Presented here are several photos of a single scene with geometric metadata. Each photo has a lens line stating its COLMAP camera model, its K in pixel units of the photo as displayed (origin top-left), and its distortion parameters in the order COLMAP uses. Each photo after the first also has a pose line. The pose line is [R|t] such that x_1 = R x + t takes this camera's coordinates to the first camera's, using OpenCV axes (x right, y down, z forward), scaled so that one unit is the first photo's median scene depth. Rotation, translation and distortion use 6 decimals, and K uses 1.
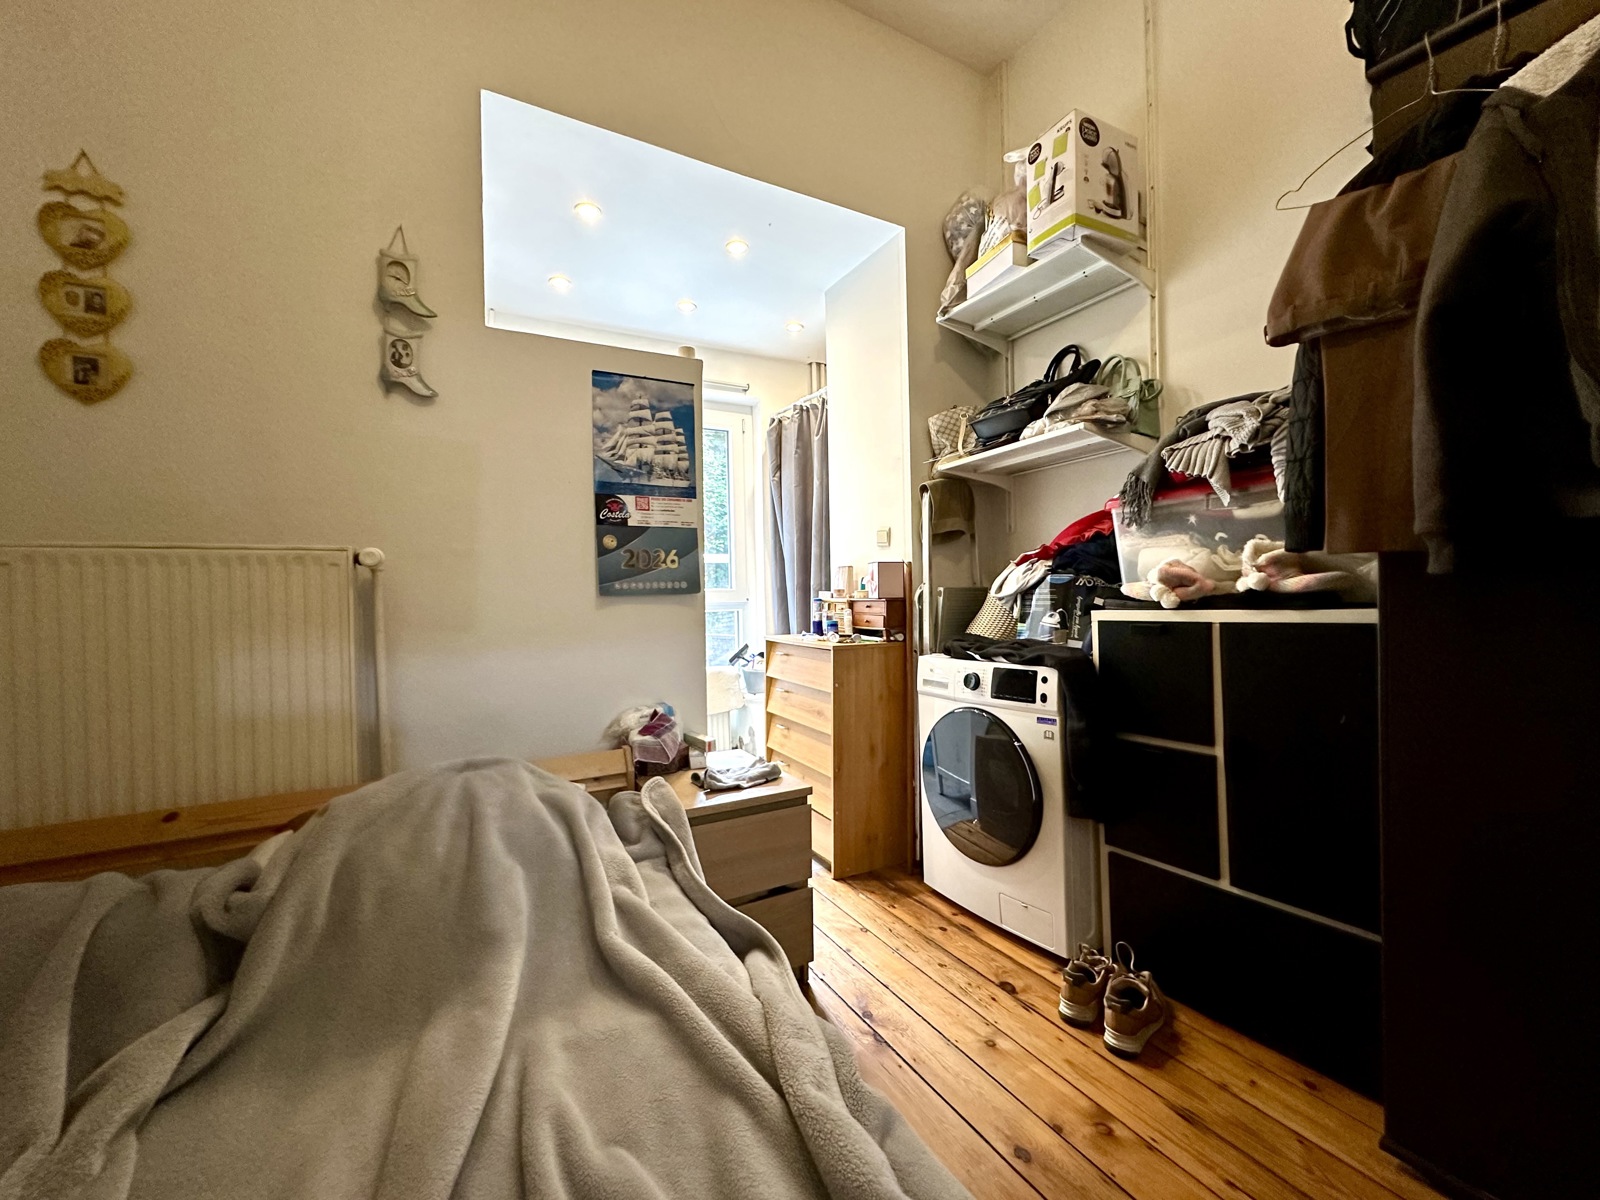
lens RADIAL K [[635.4, 0, 800.0], [0, 635.4, 600.0], [0, 0, 1]] dist [-0.002650, -0.000066]
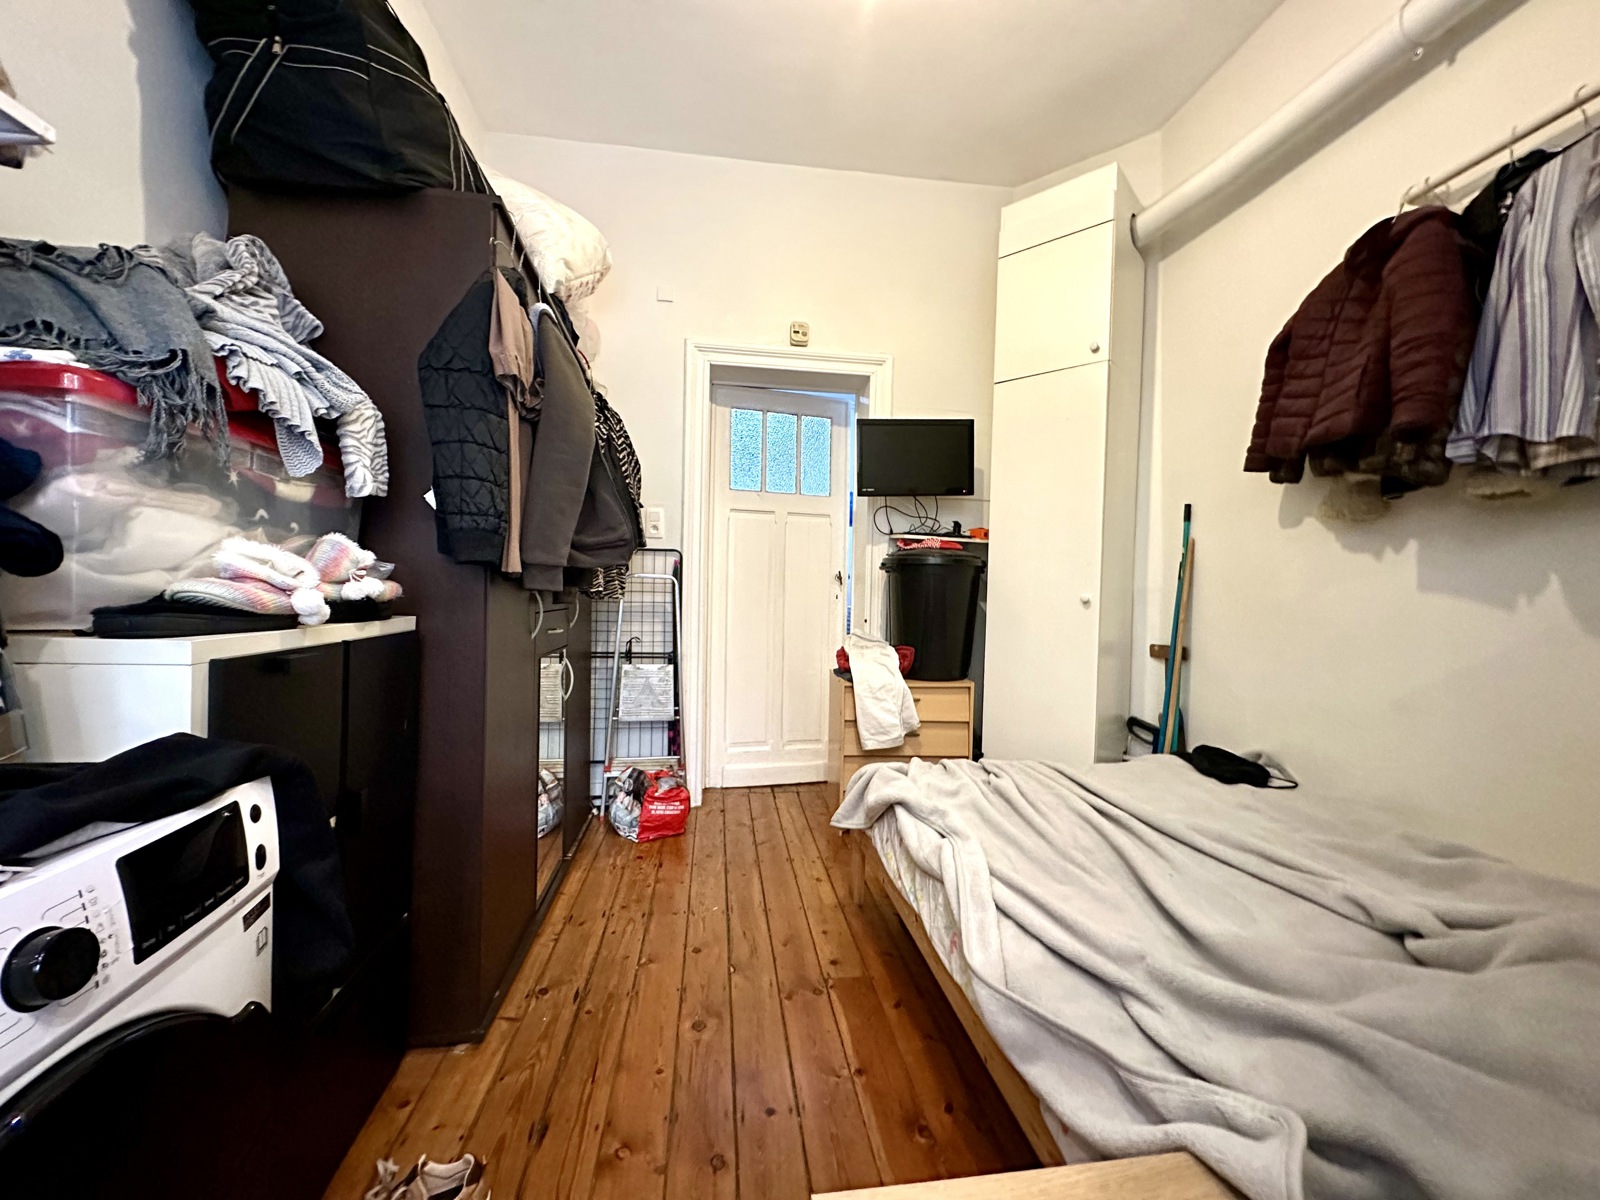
lens RADIAL K [[638.1, 0, 800.0], [0, 638.1, 600.0], [0, 0, 1]] dist [-0.002016, 0.000031]
pose [[-0.937200, -0.001087, 0.348791, -0.082018], [-0.003197, 0.999980, -0.005475, -0.009098], [-0.348778, -0.006246, -0.937184, 1.260067]]
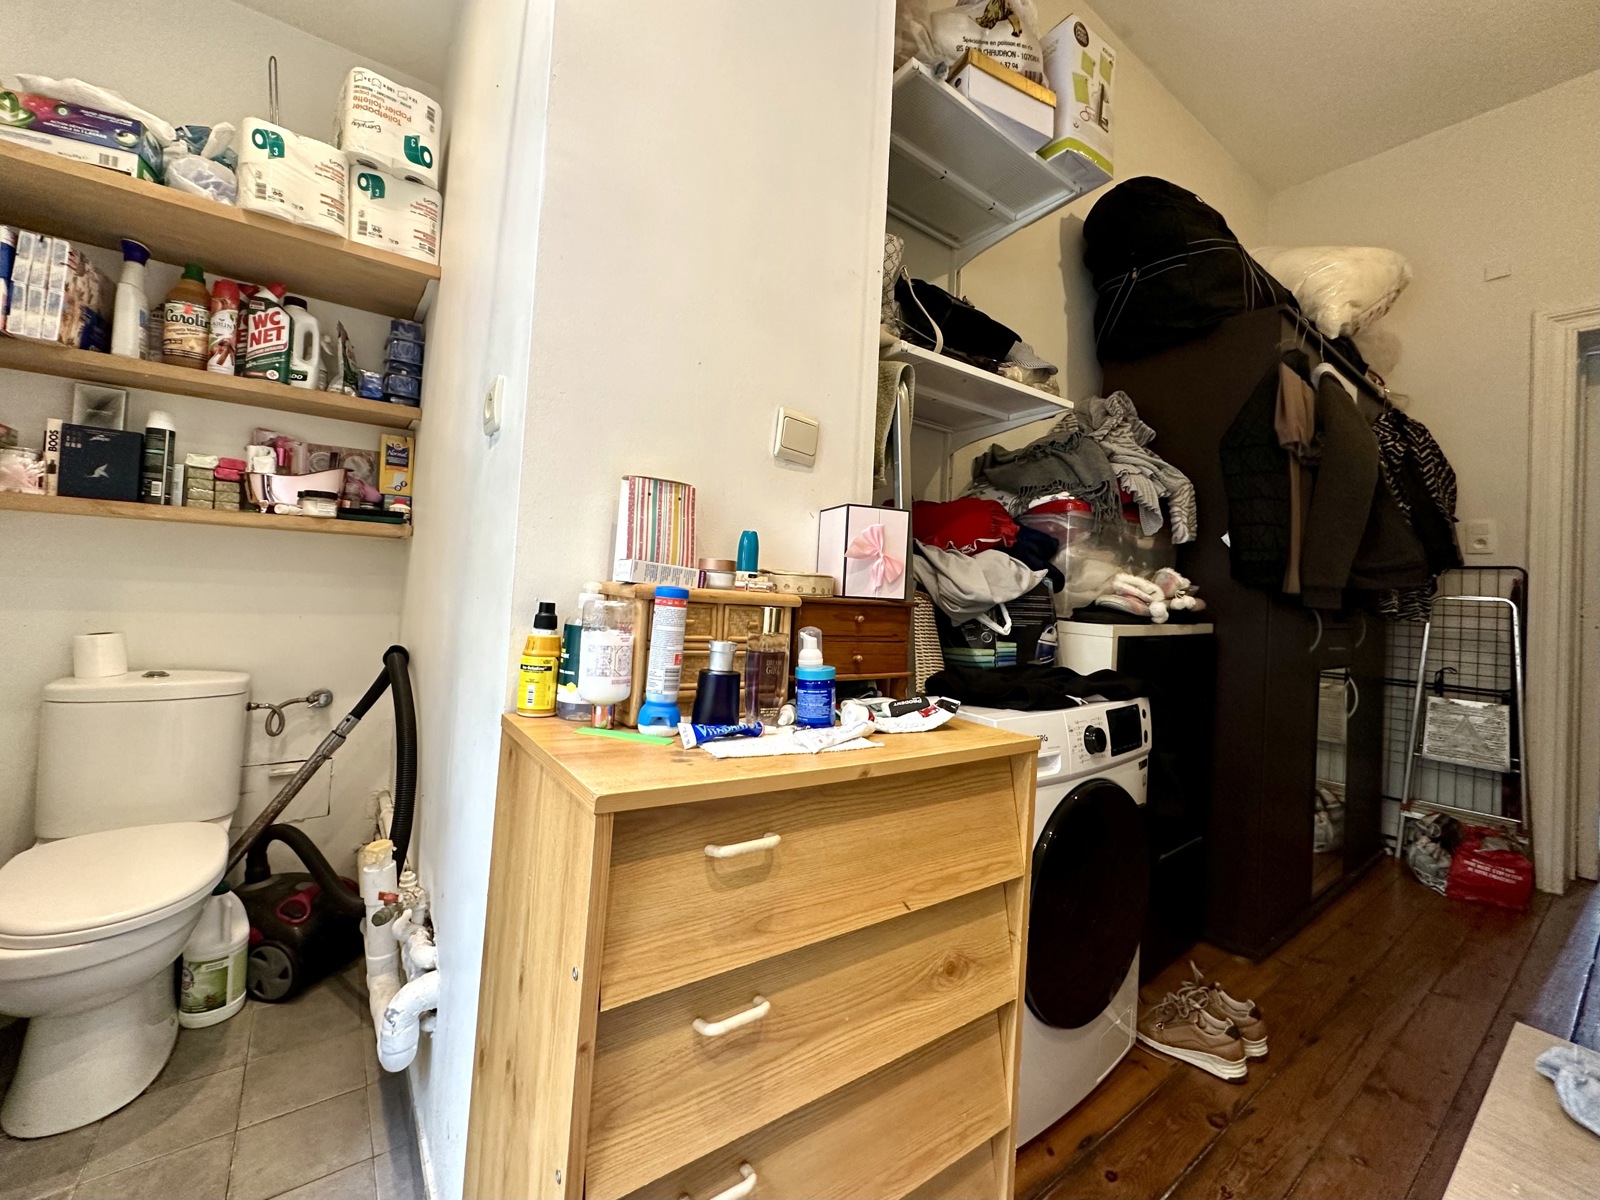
lens RADIAL K [[656.7, 0, 801.6], [0, 656.7, 573.6], [0, 0, 1]] dist [-0.003466, 0.000614]
pose [[-0.150778, 0.032763, 0.988025, -0.378543], [-0.052431, 0.997779, -0.041087, 0.006023], [-0.987176, -0.057998, -0.148725, 1.563653]]
